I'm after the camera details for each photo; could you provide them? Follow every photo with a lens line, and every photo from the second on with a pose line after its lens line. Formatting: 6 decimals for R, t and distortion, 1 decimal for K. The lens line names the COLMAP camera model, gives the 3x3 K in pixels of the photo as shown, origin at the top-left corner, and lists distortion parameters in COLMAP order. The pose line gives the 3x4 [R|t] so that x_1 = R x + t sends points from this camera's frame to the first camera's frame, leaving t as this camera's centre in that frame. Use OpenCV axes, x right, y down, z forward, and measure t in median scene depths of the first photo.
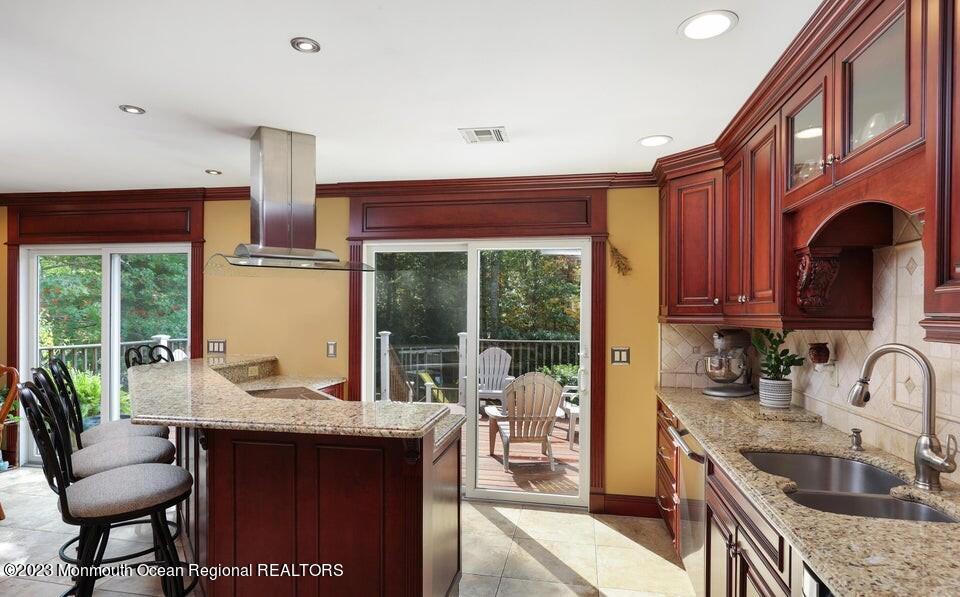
lens RADIAL K [[542.8, 0, 487.5], [0, 542.8, 313.3], [0, 0, 1]] dist [0.000142, 0.001767]
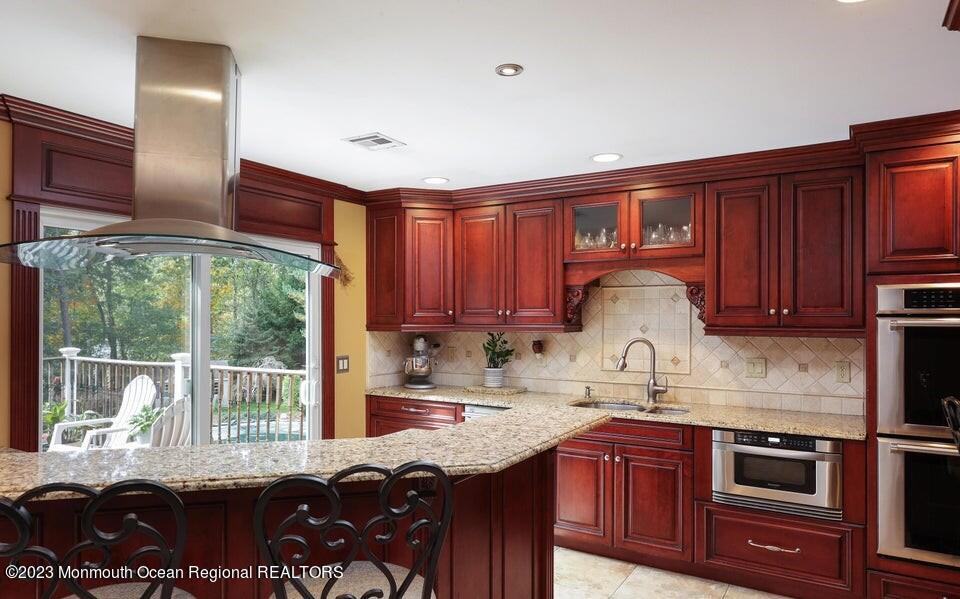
lens RADIAL K [[618.4, 0, 479.3], [0, 618.4, 314.0], [0, 0, 1]] dist [0.004766, -0.004970]
pose [[0.339668, -0.002301, 0.940543, -0.726656], [0.001377, 0.999997, 0.001949, -0.017324], [-0.940544, 0.000634, 0.339670, 0.341496]]
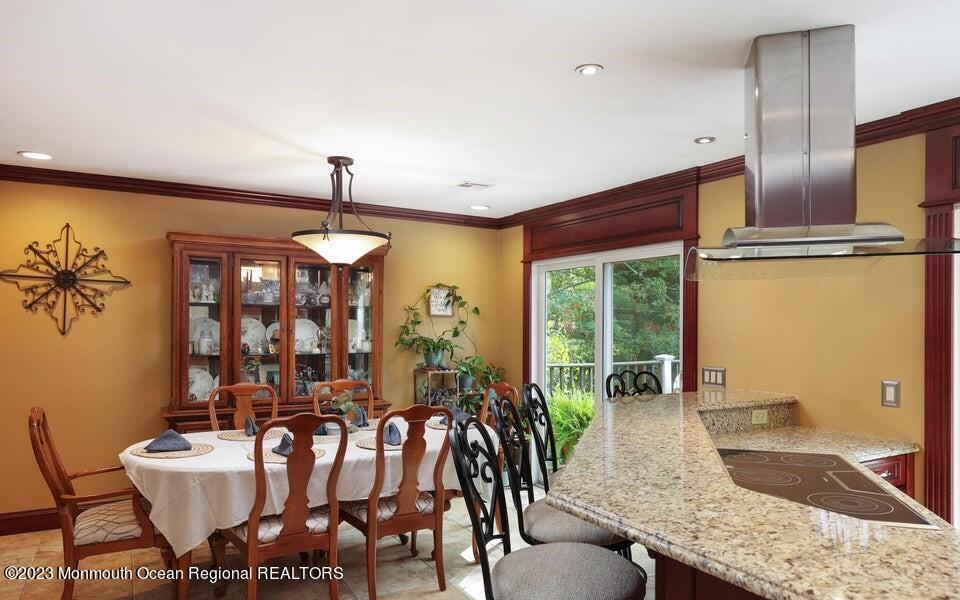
lens RADIAL K [[618.4, 0, 488.1], [0, 618.4, 322.2], [0, 0, 1]] dist [0.004766, -0.004970]
pose [[0.650422, -0.005945, -0.759550, -0.060005], [0.000616, 0.999973, -0.007299, -0.007768], [0.759573, 0.004279, 0.650408, 0.229901]]
